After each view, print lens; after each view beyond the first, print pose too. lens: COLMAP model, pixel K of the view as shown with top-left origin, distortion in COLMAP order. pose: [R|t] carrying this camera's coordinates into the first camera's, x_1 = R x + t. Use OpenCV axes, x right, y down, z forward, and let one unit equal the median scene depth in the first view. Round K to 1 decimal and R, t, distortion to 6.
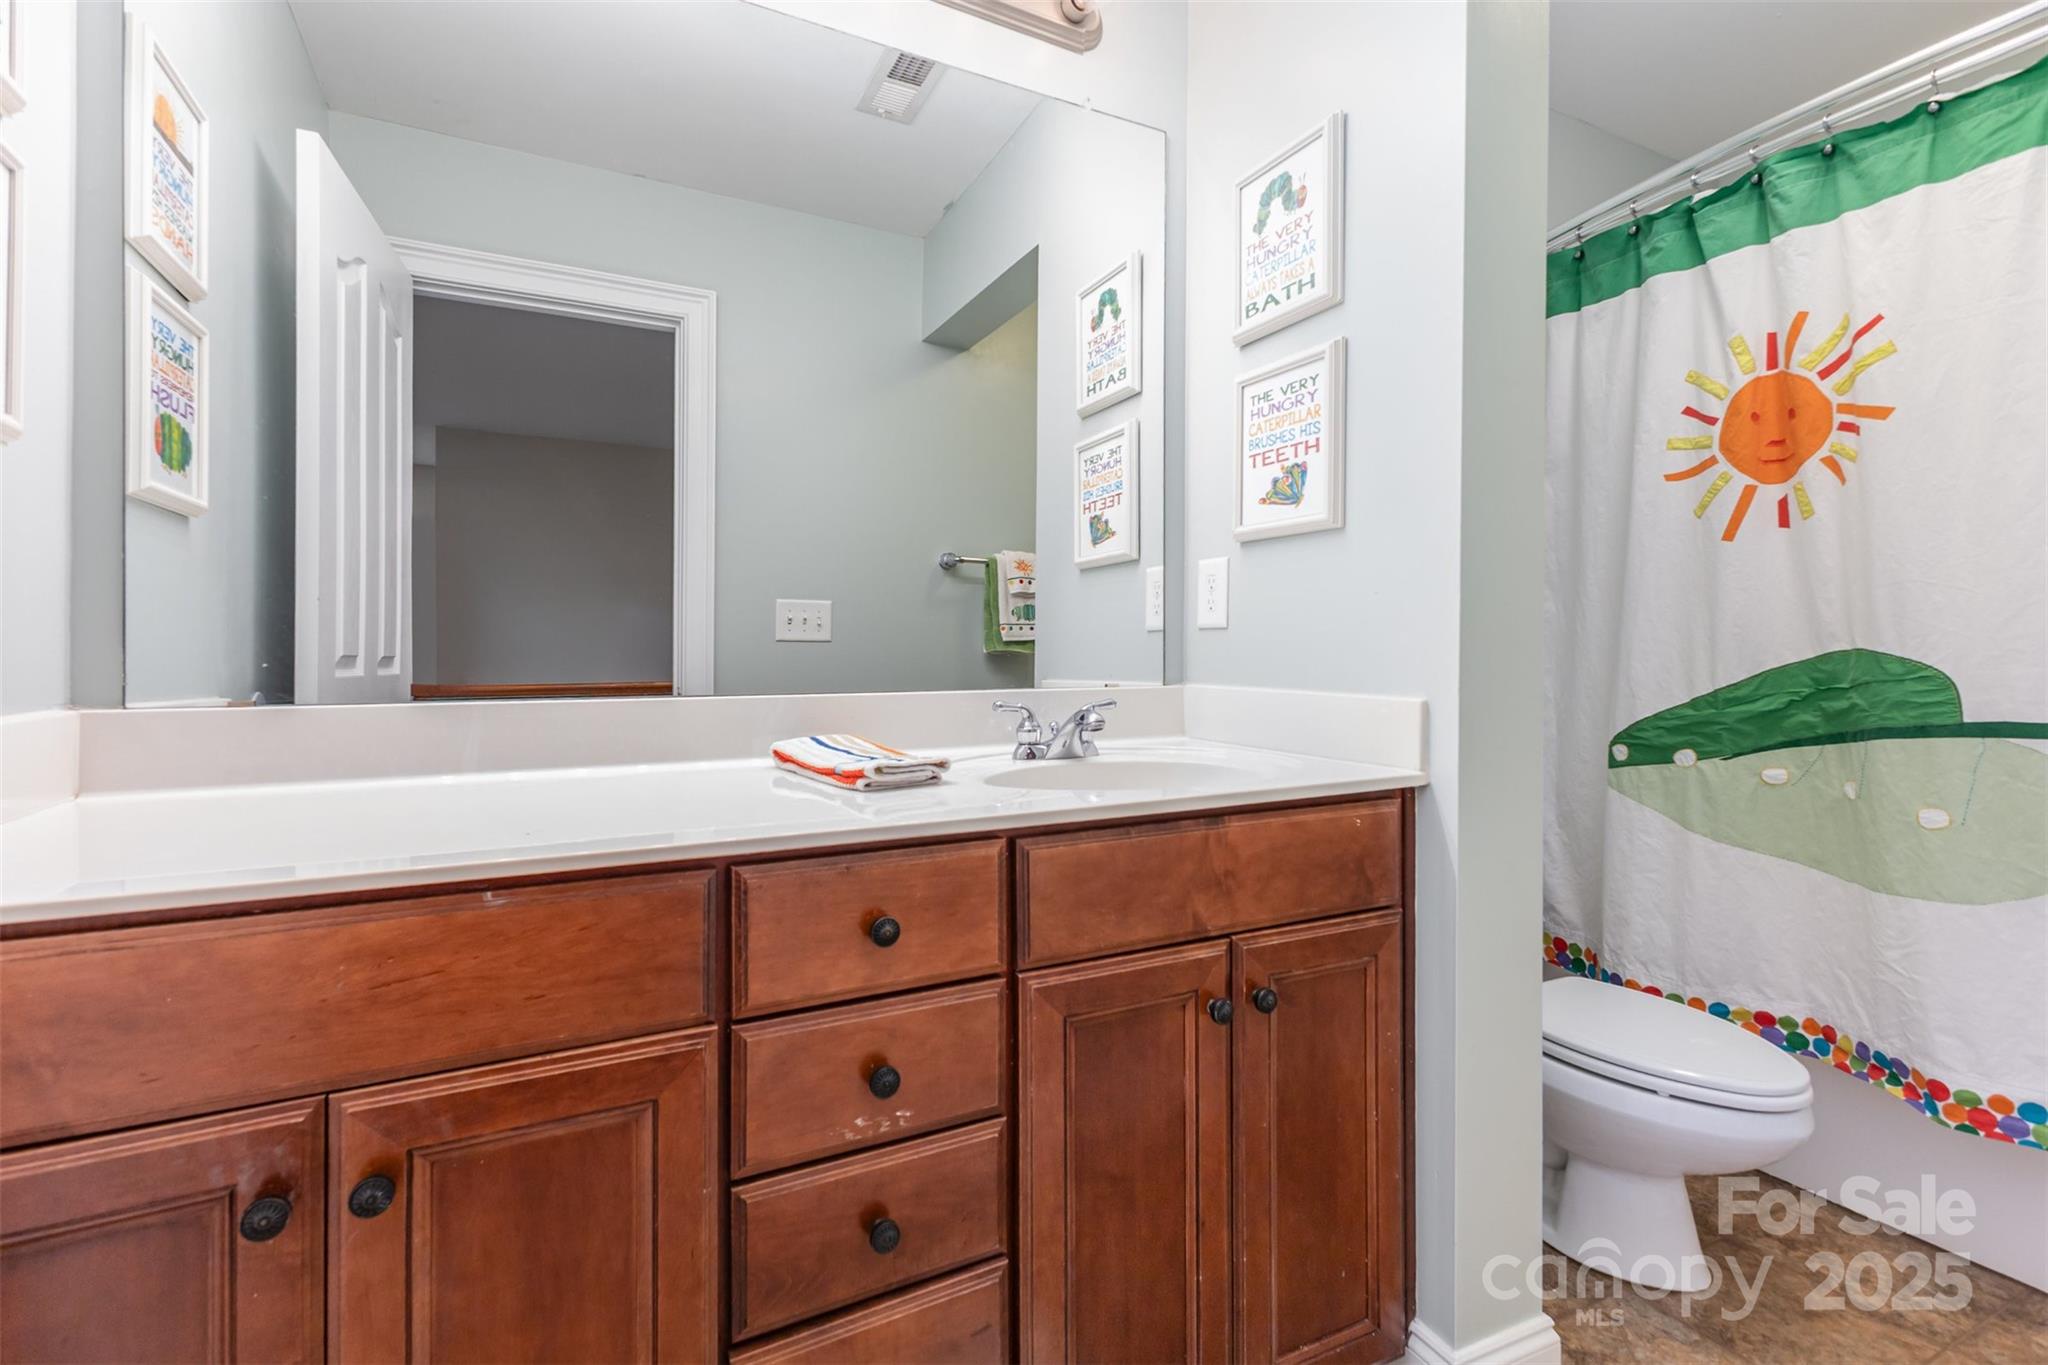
lens RADIAL K [[901.3, 0, 1014.5], [0, 901.3, 665.4], [0, 0, 1]] dist [0.017966, -0.005484]
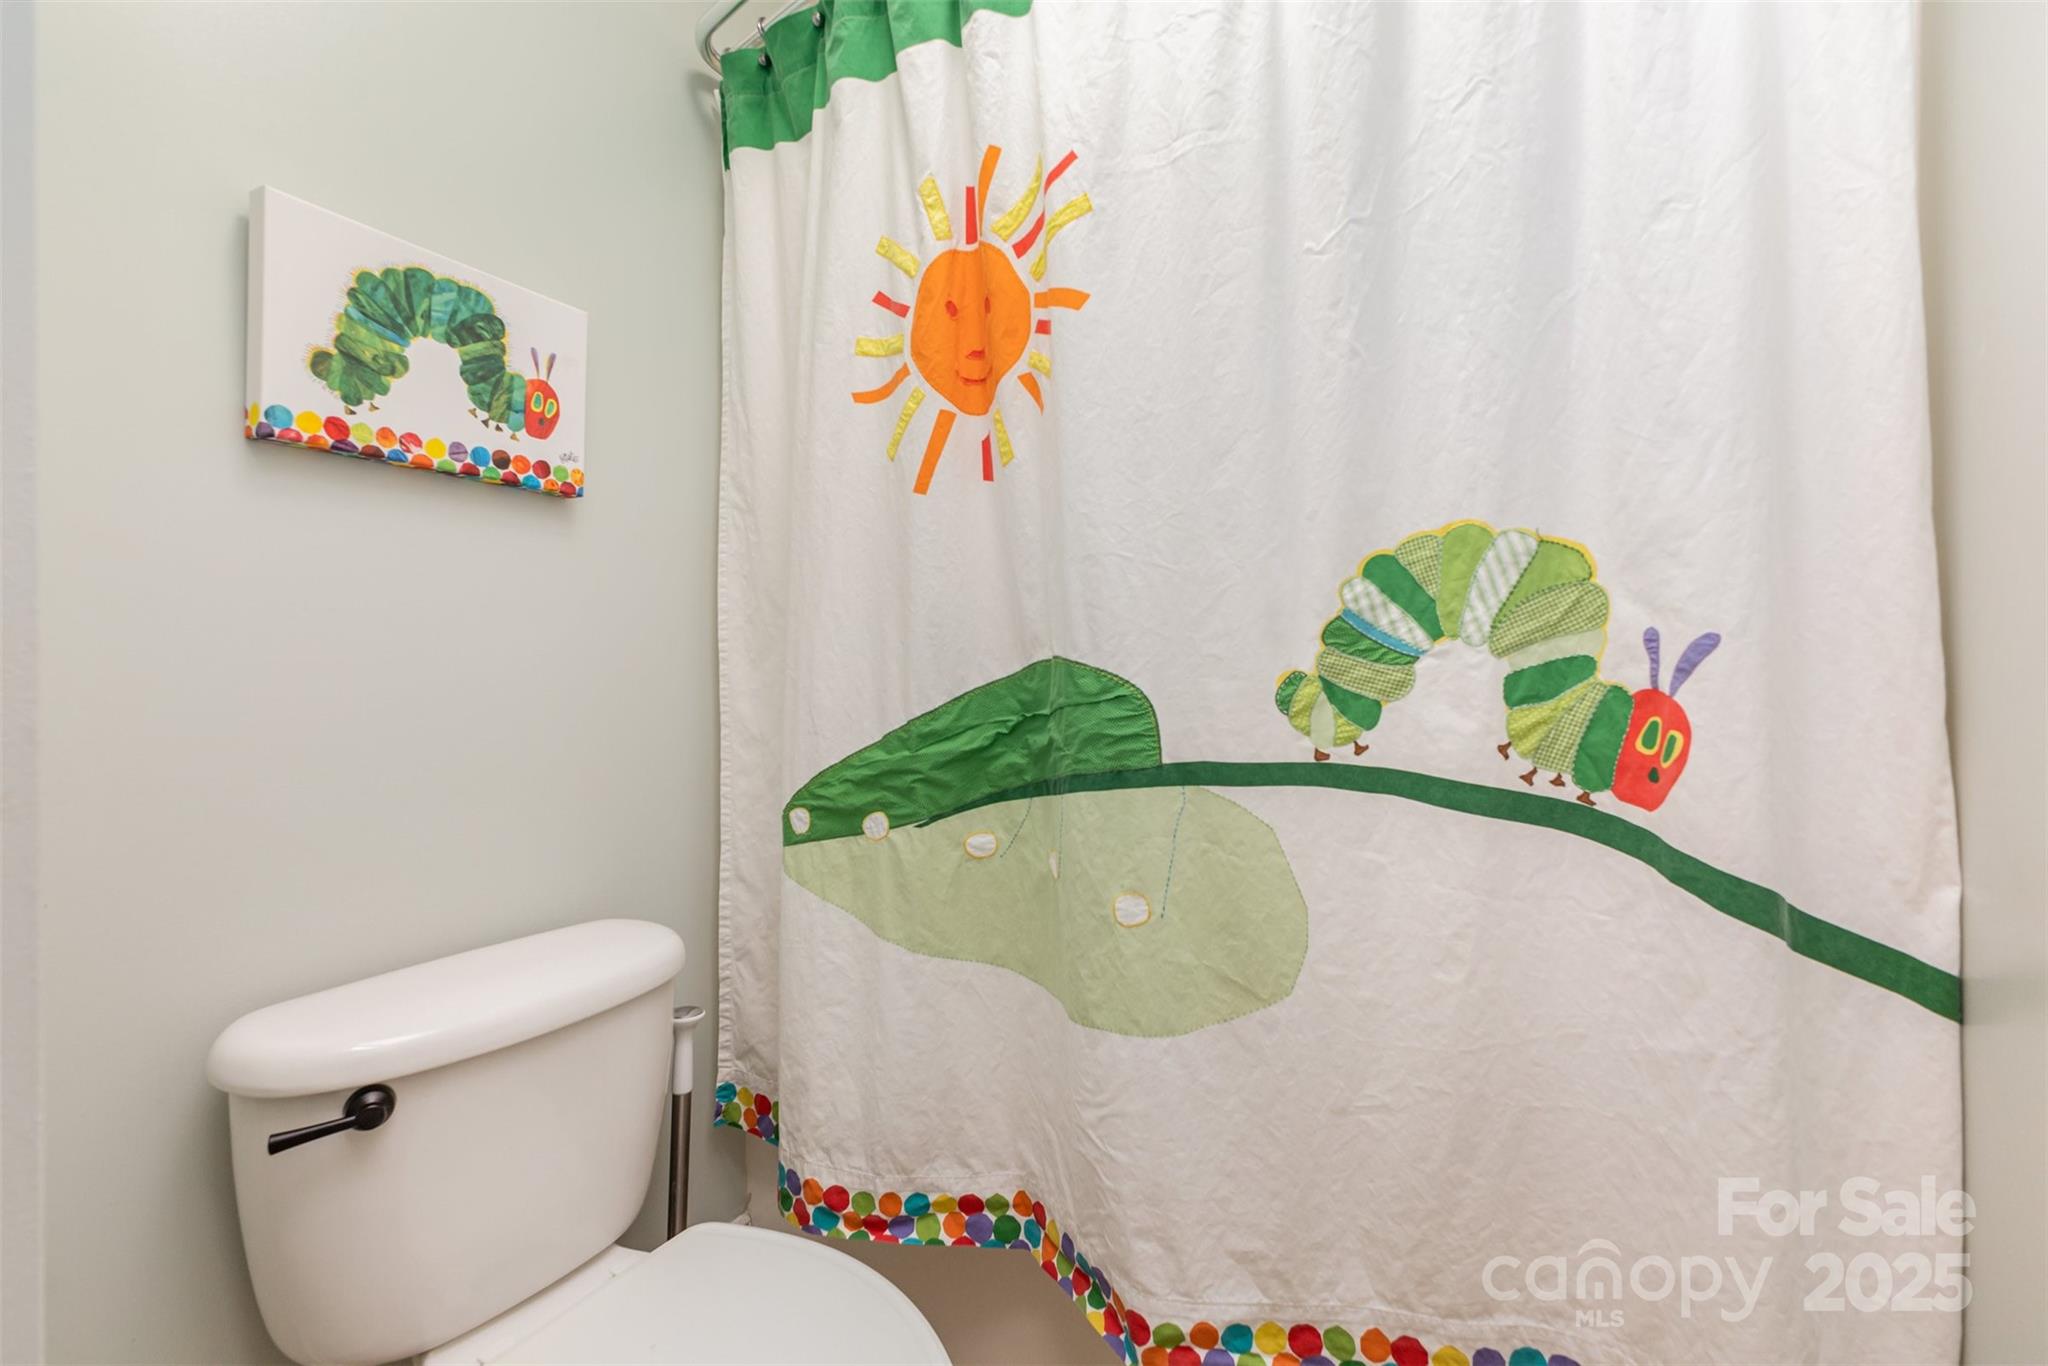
lens RADIAL K [[901.3, 0, 1025.9], [0, 901.3, 687.2], [0, 0, 1]] dist [0.017966, -0.005484]
pose [[0.831266, 0.003592, 0.555863, 0.501681], [0.003367, 0.999928, -0.011495, 0.011322], [-0.555864, 0.011427, 0.831194, 0.430140]]
